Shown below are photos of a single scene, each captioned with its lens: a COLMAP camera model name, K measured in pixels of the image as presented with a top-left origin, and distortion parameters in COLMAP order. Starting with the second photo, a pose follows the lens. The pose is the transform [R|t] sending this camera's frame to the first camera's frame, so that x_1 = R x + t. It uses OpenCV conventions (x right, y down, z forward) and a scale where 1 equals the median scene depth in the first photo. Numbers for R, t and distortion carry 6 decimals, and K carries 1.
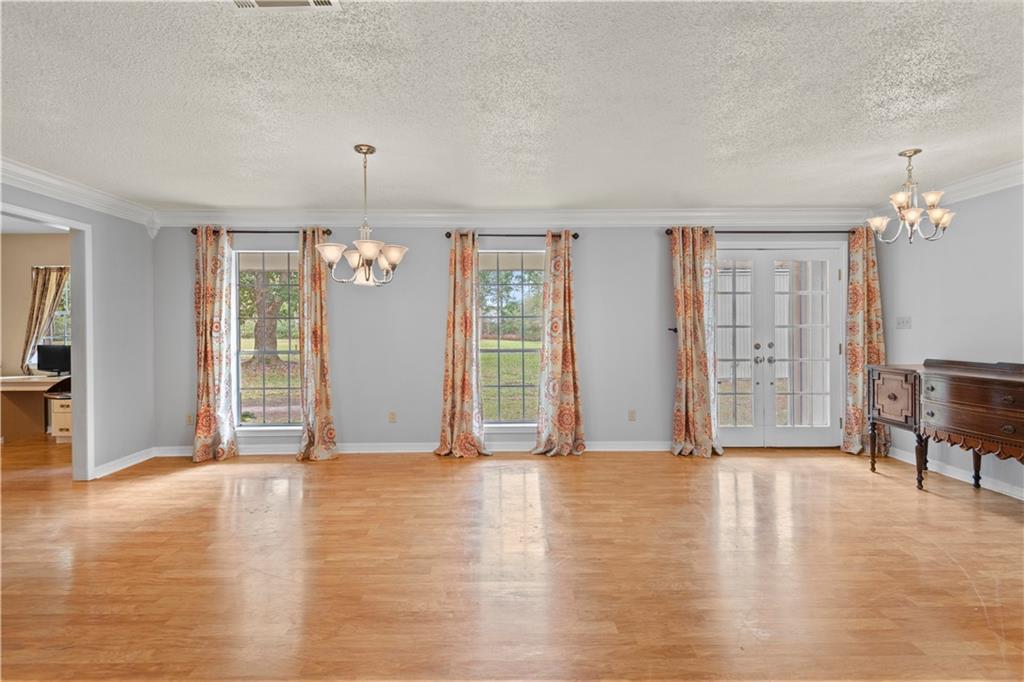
lens RADIAL K [[469.1, 0, 502.7], [0, 469.1, 329.0], [0, 0, 1]] dist [-0.001758, -0.000470]
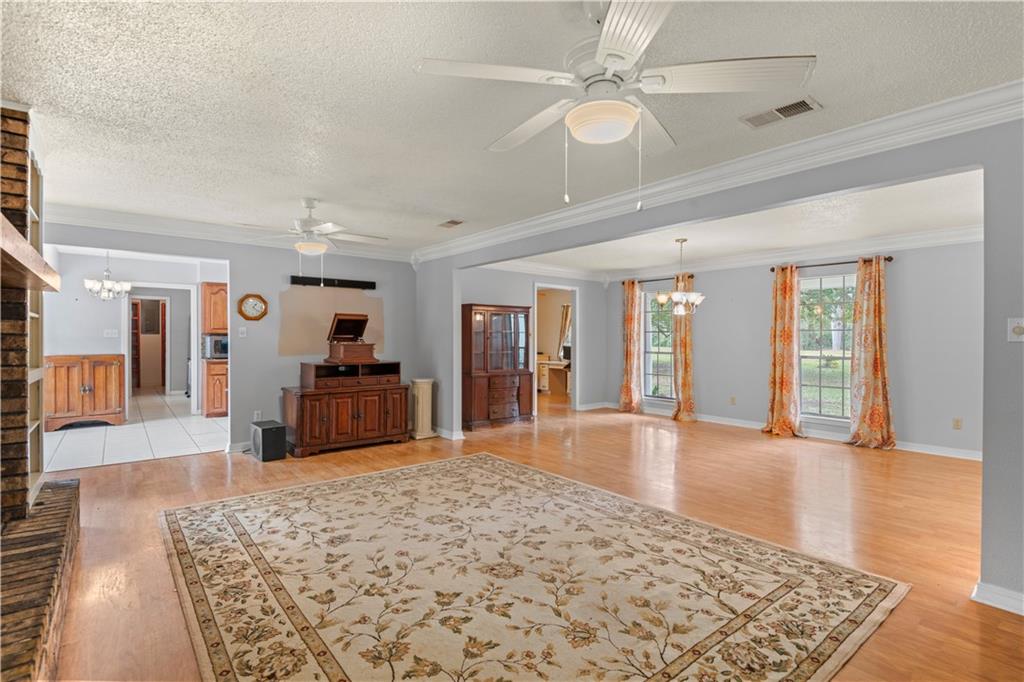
lens RADIAL K [[499.1, 0, 512.6], [0, 499.1, 339.4], [0, 0, 1]] dist [-0.000105, -0.000002]
pose [[0.609764, 0.008754, -0.792534, 0.573074], [-0.006578, 0.999960, 0.005984, -0.004149], [0.792556, 0.001565, 0.609798, -0.472848]]
